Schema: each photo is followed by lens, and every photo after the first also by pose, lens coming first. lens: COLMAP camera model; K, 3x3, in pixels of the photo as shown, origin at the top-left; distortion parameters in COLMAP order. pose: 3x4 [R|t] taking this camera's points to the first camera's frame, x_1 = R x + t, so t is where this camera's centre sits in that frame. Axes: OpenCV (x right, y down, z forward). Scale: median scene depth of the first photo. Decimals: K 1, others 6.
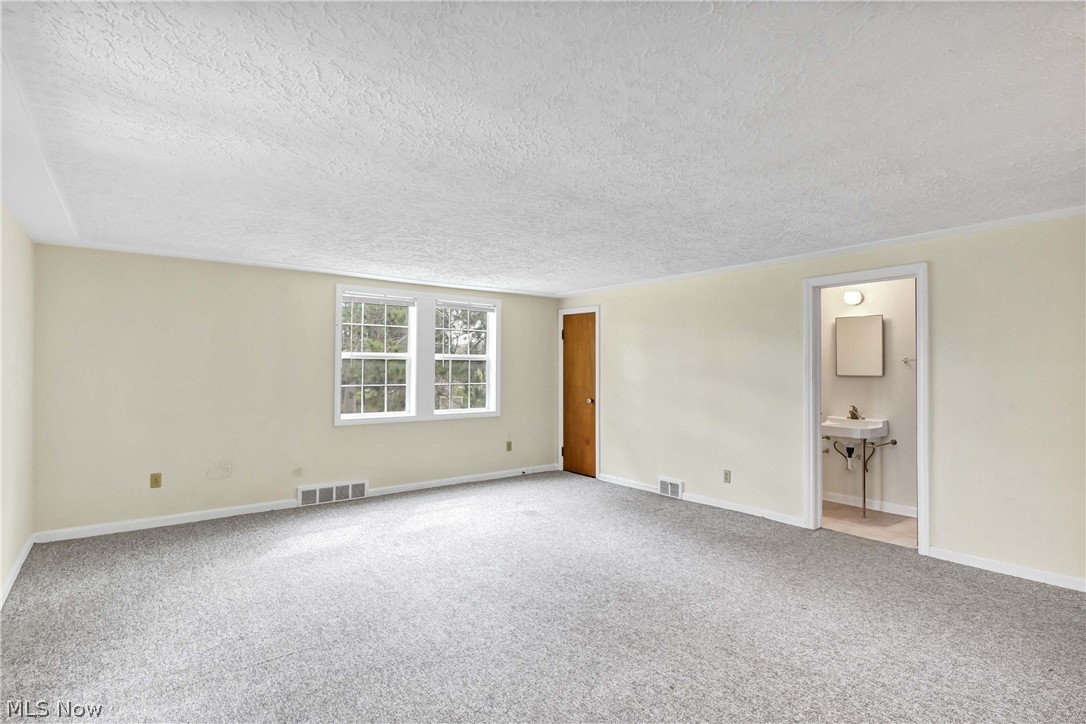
lens RADIAL K [[532.7, 0, 548.4], [0, 532.7, 364.3], [0, 0, 1]] dist [0.001634, -0.000402]
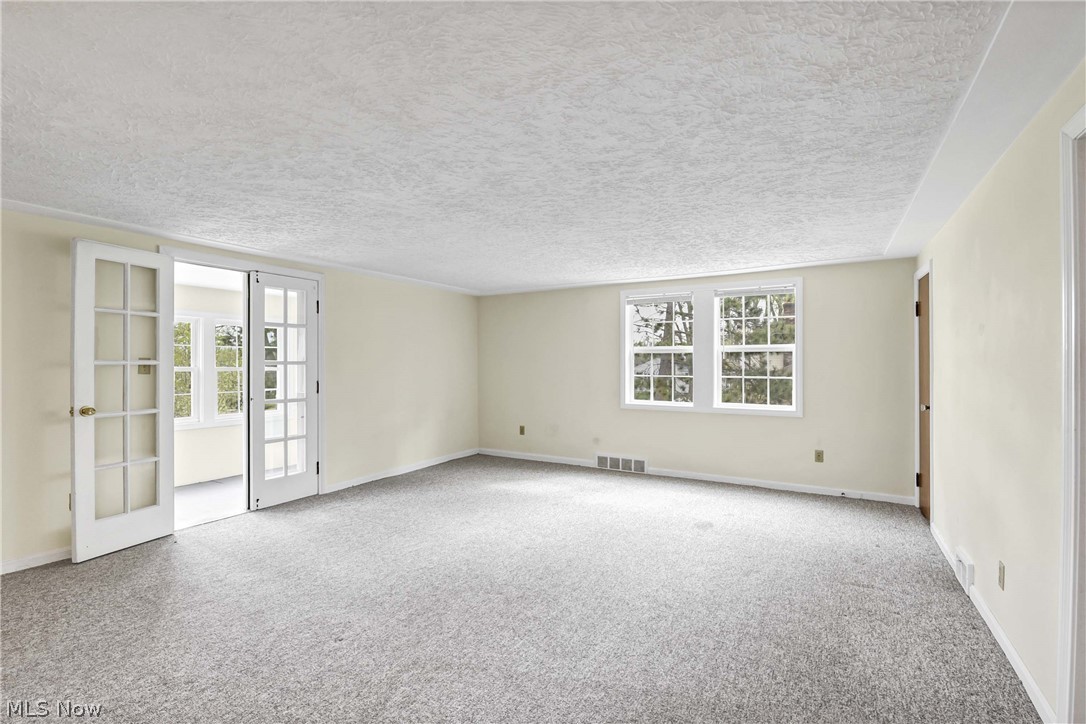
lens RADIAL K [[488.8, 0, 548.2], [0, 488.8, 364.3], [0, 0, 1]] dist [-0.007333, -0.001532]
pose [[0.369079, -0.001421, -0.929397, 0.699220], [0.012934, 0.999910, 0.003608, 0.010664], [0.929308, -0.013353, 0.369064, 0.531450]]
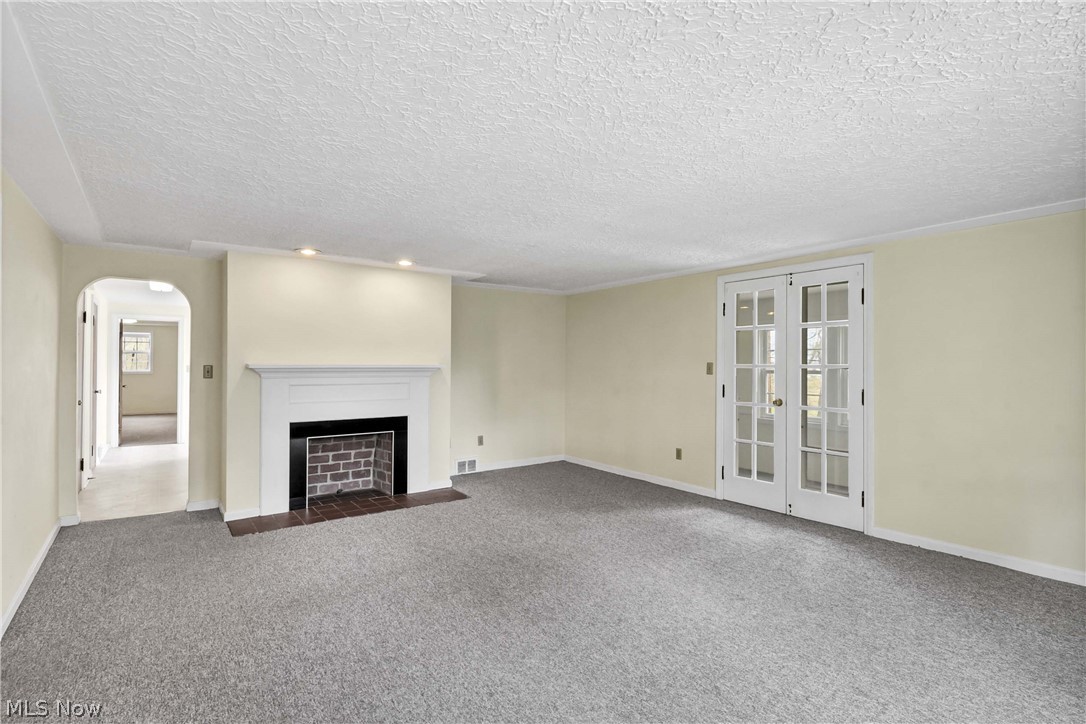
lens RADIAL K [[532.7, 0, 542.8], [0, 532.7, 359.7], [0, 0, 1]] dist [0.001634, -0.000402]
pose [[-0.999291, -0.006333, 0.037118, 0.014651], [-0.007119, 0.999753, -0.021068, 0.016716], [-0.036975, -0.021317, -0.999089, 1.439797]]
